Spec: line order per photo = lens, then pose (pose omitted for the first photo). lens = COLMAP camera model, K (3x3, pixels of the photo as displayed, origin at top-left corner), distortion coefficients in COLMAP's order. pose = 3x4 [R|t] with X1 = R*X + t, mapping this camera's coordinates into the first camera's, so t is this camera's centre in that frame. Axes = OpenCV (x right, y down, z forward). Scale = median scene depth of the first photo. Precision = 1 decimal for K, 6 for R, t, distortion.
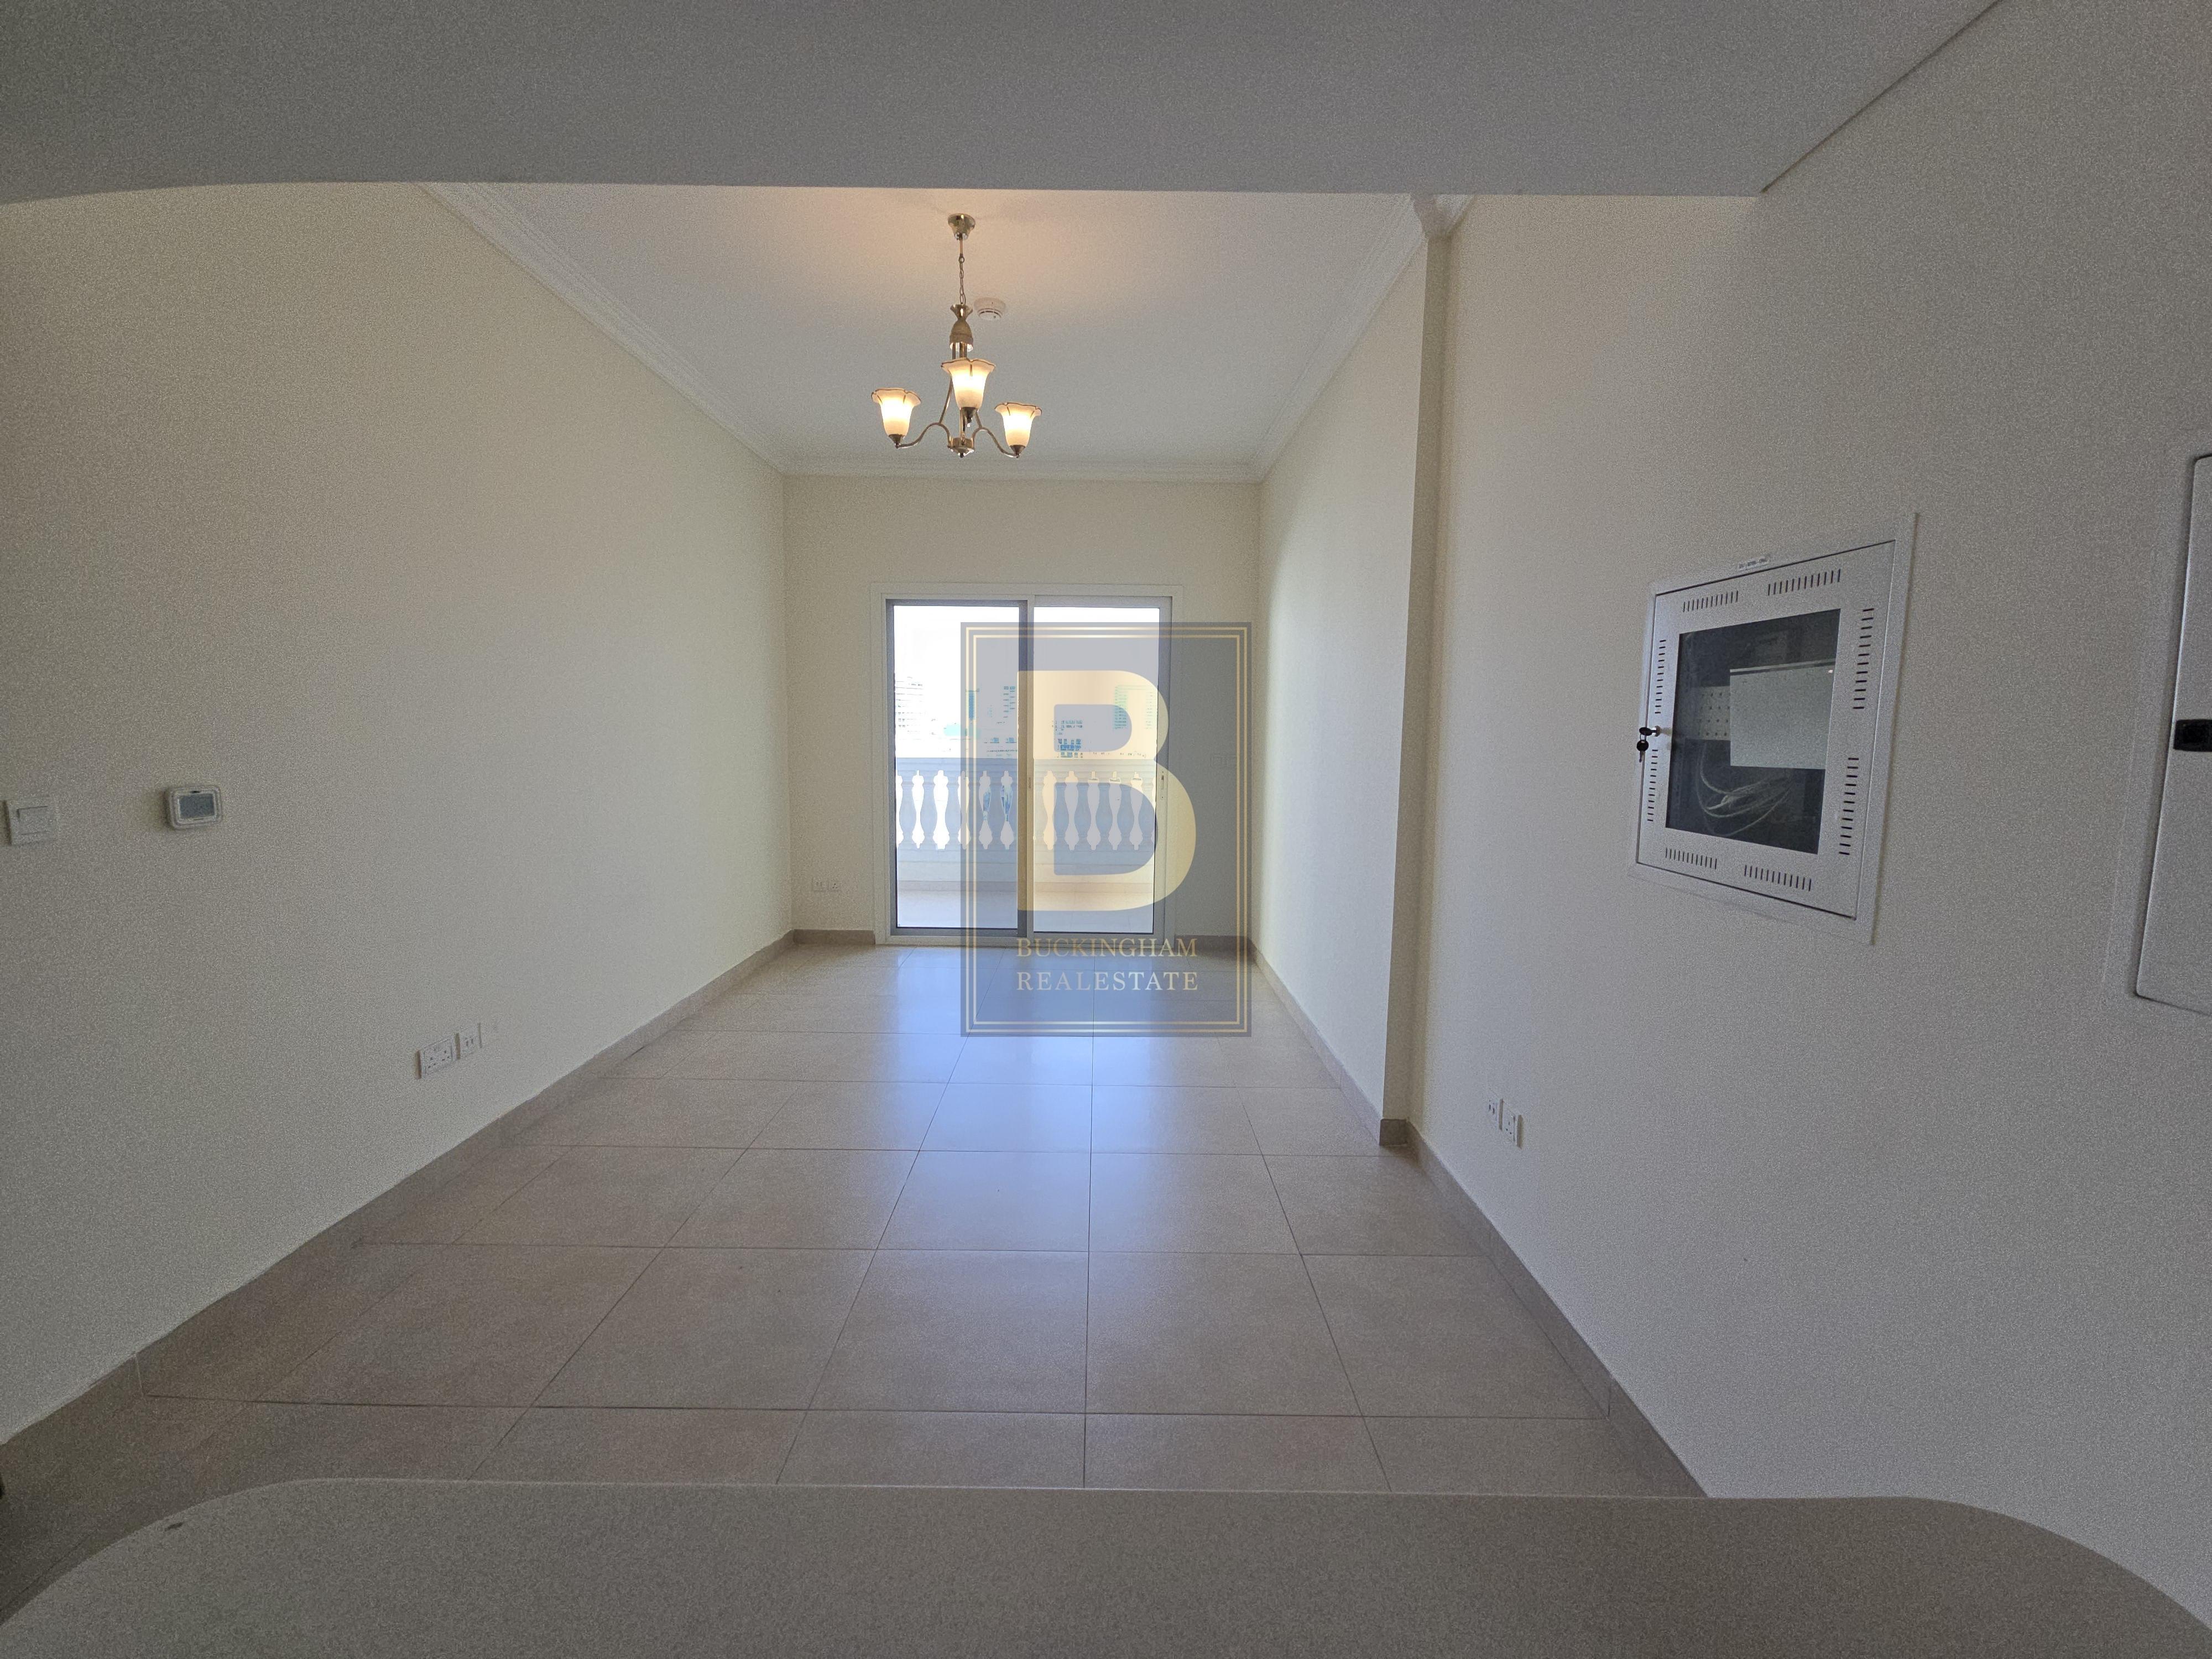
lens RADIAL K [[896.1, 0, 1106.0], [0, 896.1, 829.5], [0, 0, 1]] dist [0.000233, -0.000065]
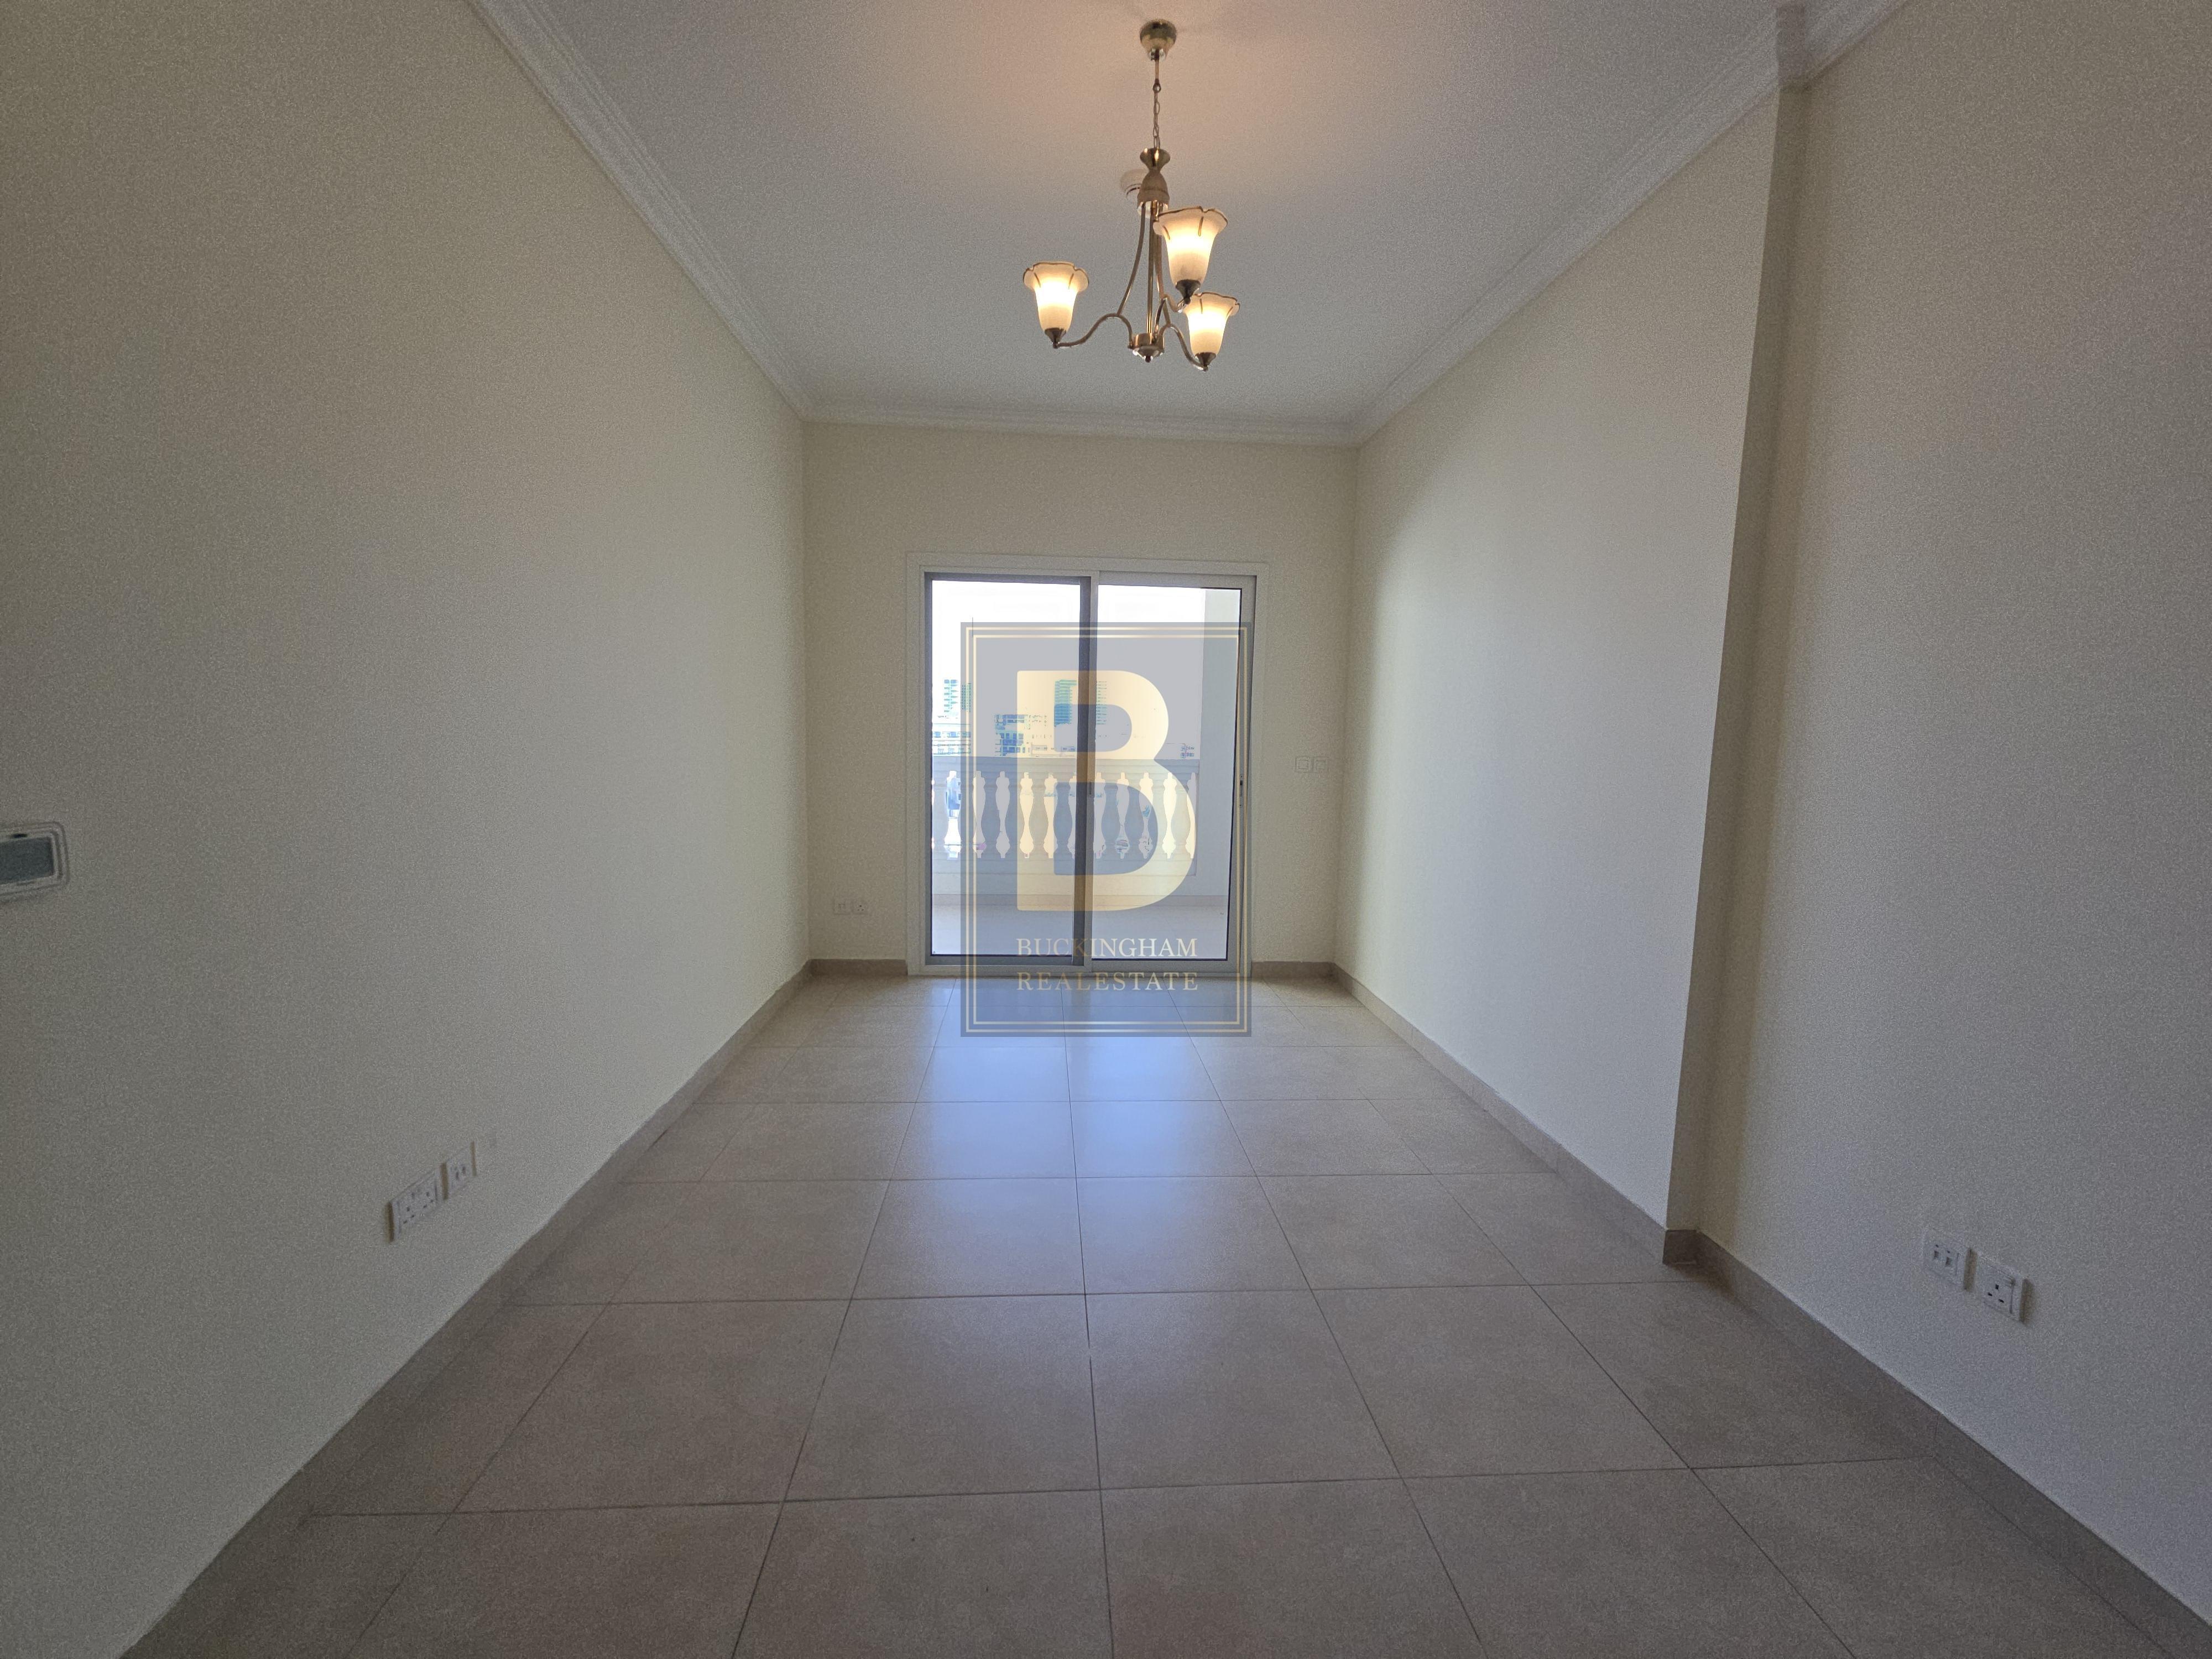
lens RADIAL K [[896.1, 0, 1106.0], [0, 896.1, 829.5], [0, 0, 1]] dist [0.000233, -0.000065]
pose [[0.997922, 0.002198, 0.064396, -0.184411], [-0.002500, 0.999986, 0.004623, -0.023876], [-0.064385, -0.004774, 0.997914, 0.198563]]
